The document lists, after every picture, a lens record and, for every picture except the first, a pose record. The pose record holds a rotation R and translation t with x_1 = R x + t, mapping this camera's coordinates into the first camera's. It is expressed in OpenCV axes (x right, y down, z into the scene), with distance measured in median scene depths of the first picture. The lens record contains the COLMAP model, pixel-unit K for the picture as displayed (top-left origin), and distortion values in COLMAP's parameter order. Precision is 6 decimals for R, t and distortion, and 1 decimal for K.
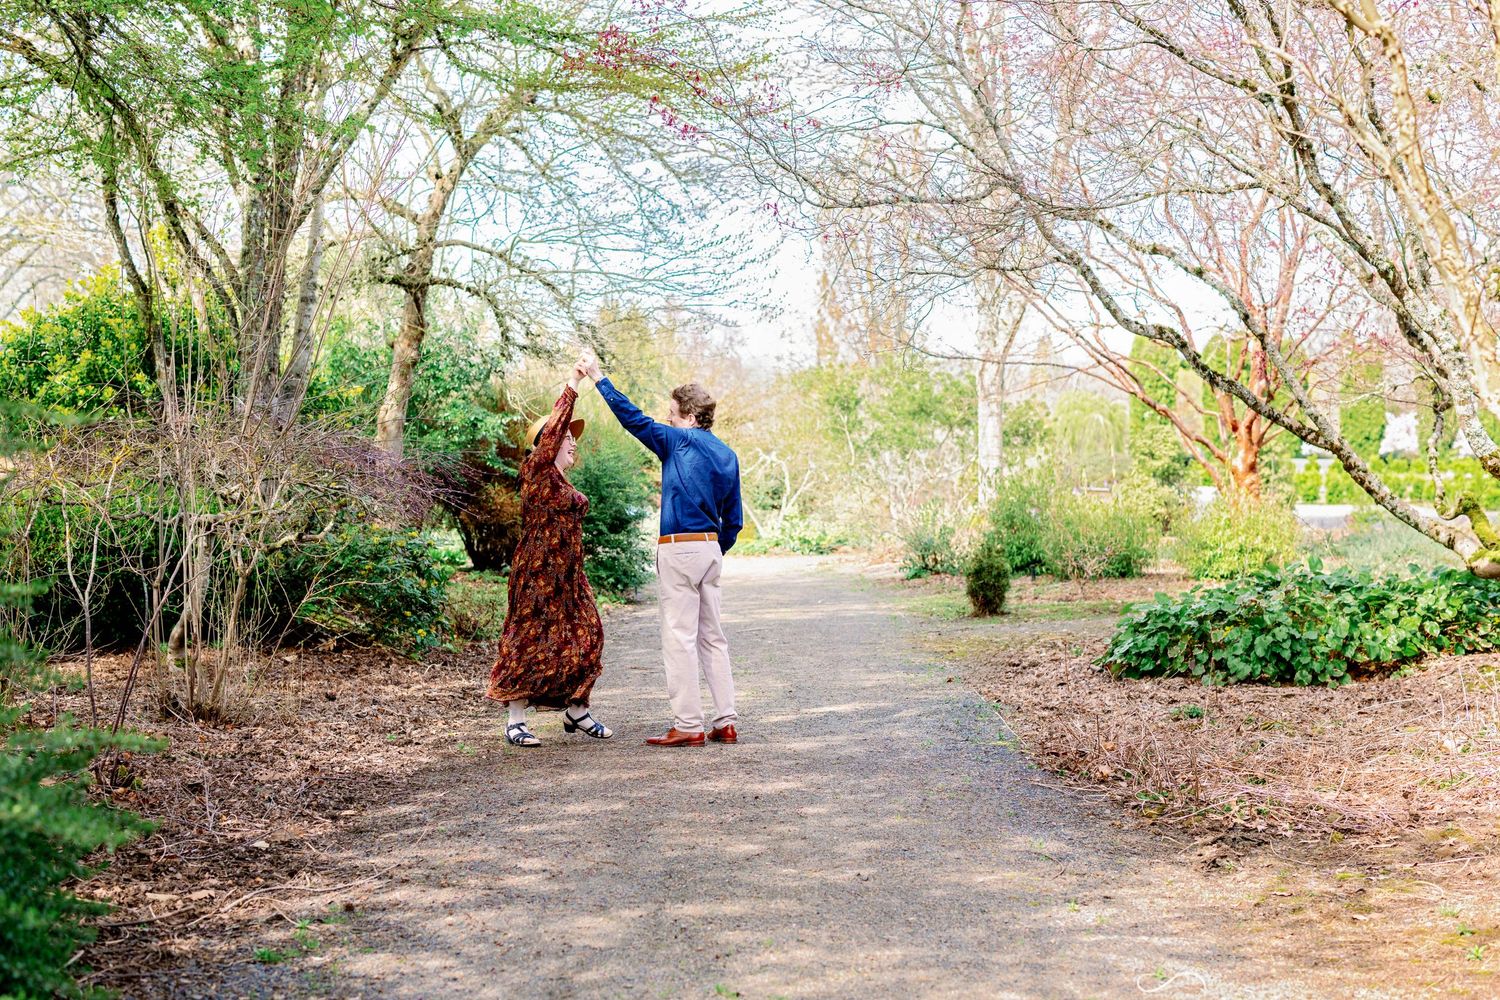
lens RADIAL K [[2062.4, 0, 752.1], [0, 2062.4, 503.9], [0, 0, 1]] dist [0.020532, 0.063326]
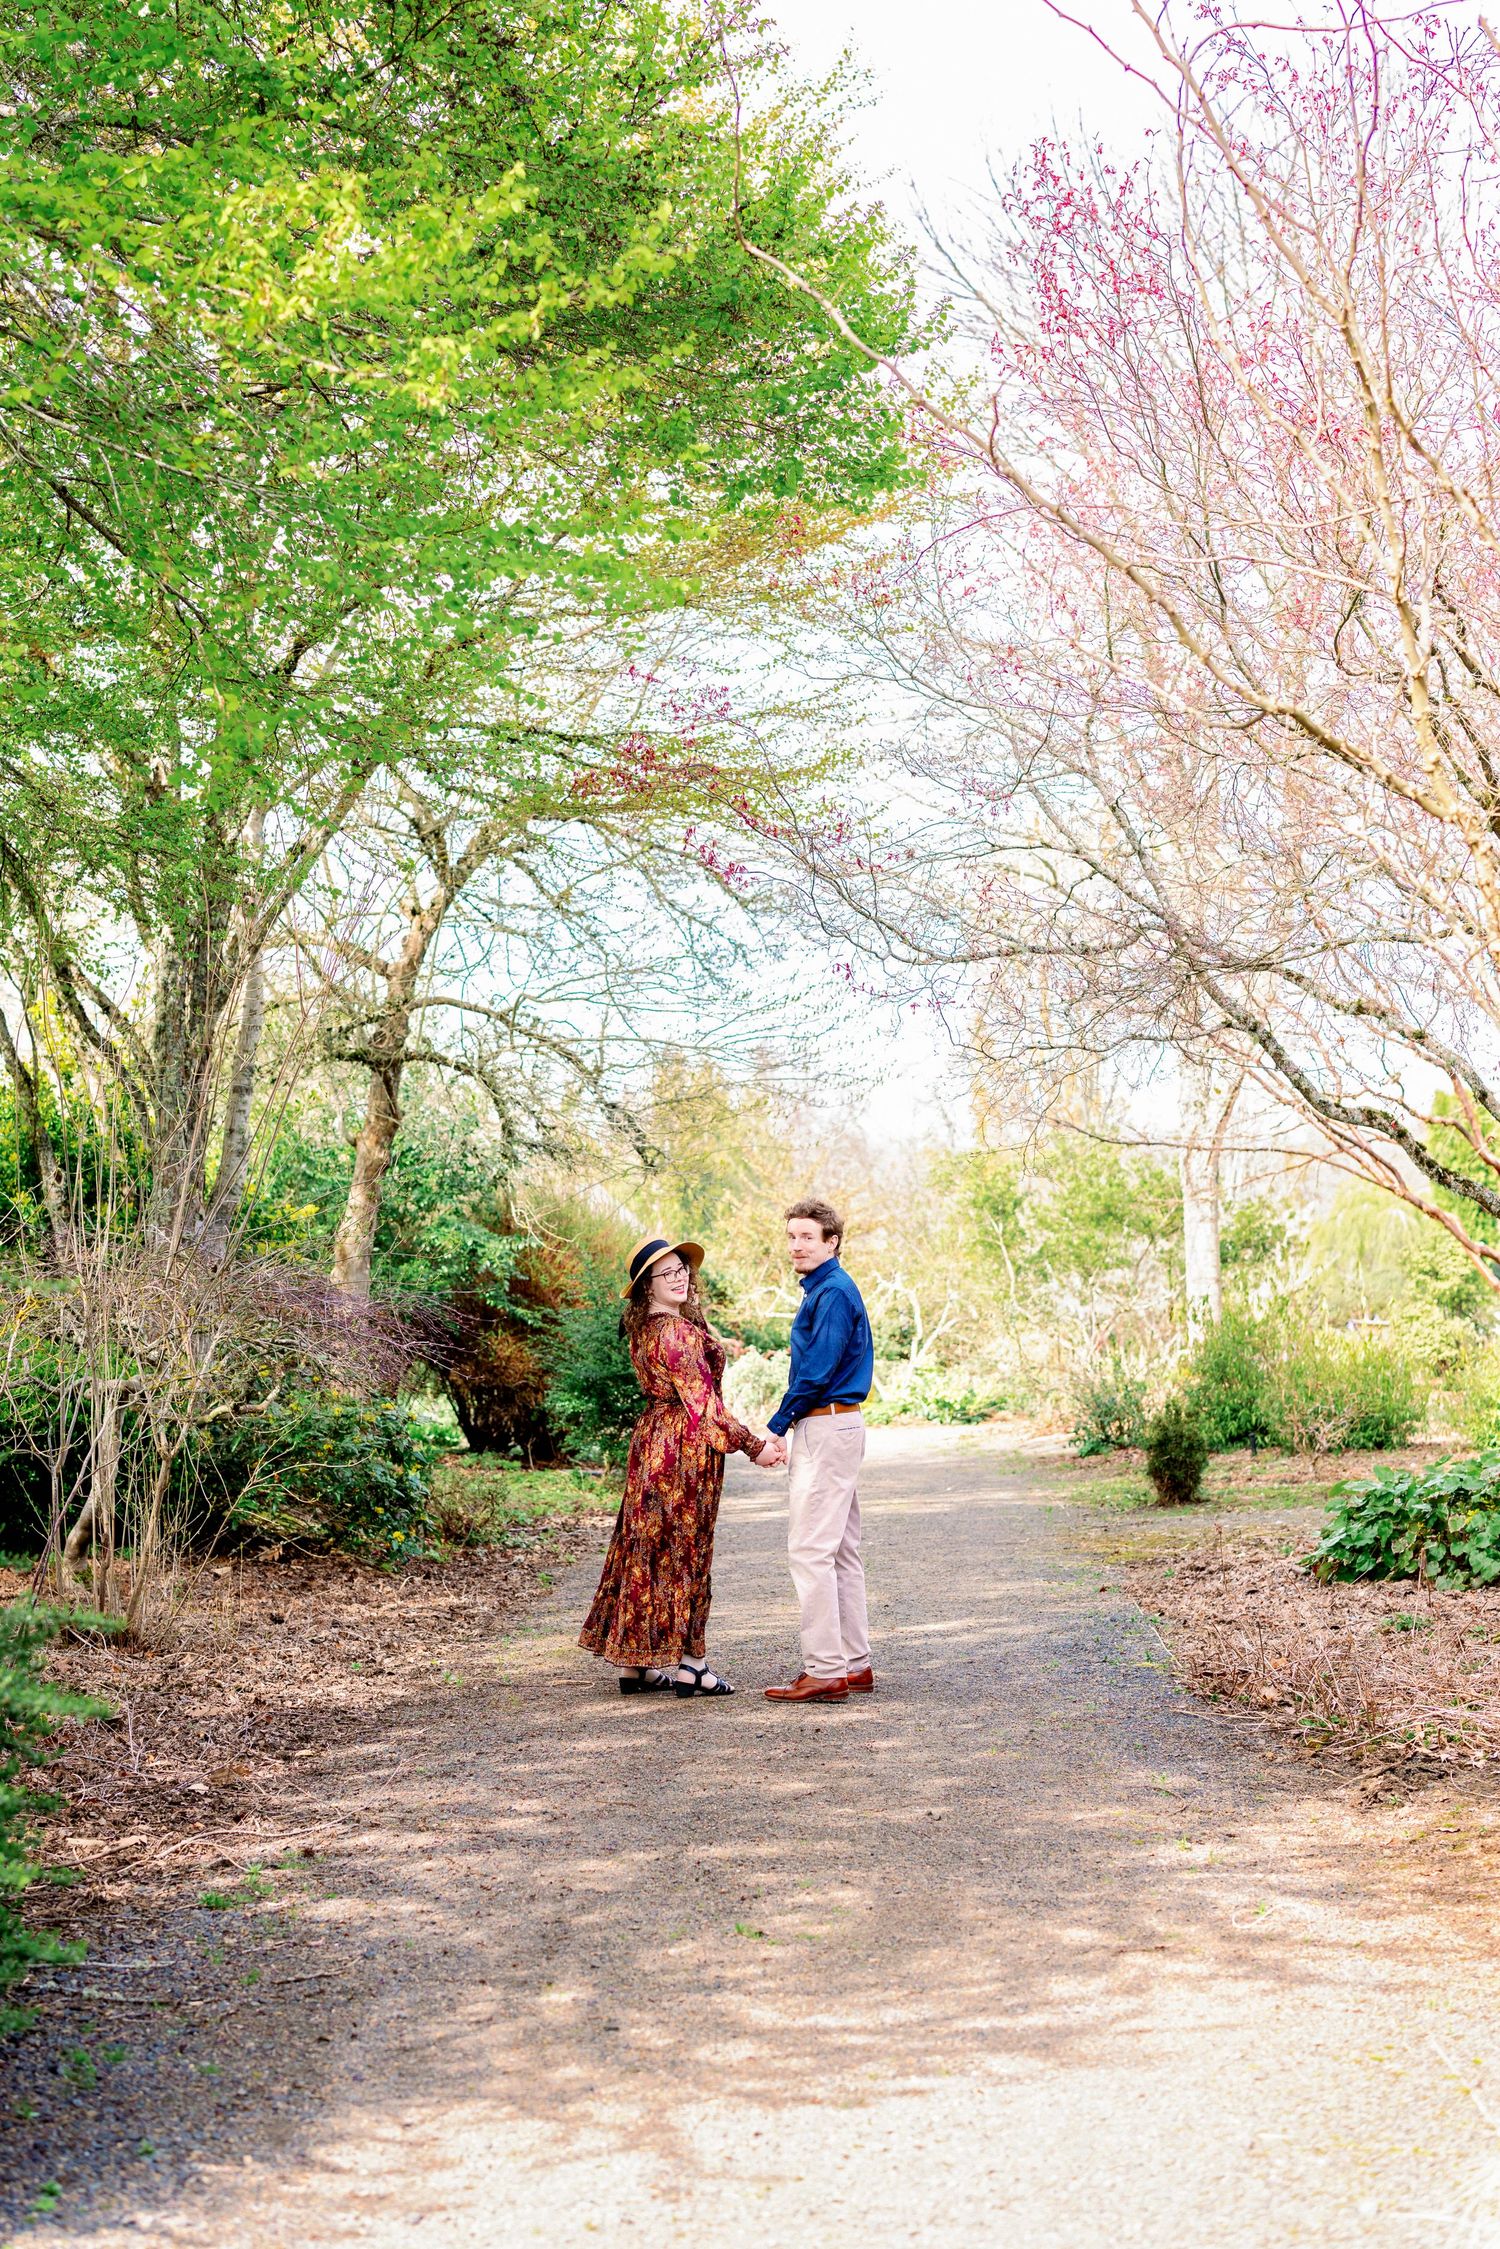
lens RADIAL K [[3092.3, 0, 750.2], [0, 3092.3, 1119.0], [0, 0, 1]] dist [0.020532, 0.063326]
pose [[0.998825, -0.018865, -0.044632, 0.022395], [0.015464, 0.997036, -0.075361, -0.001126], [0.045921, 0.074582, 0.996157, -0.130530]]
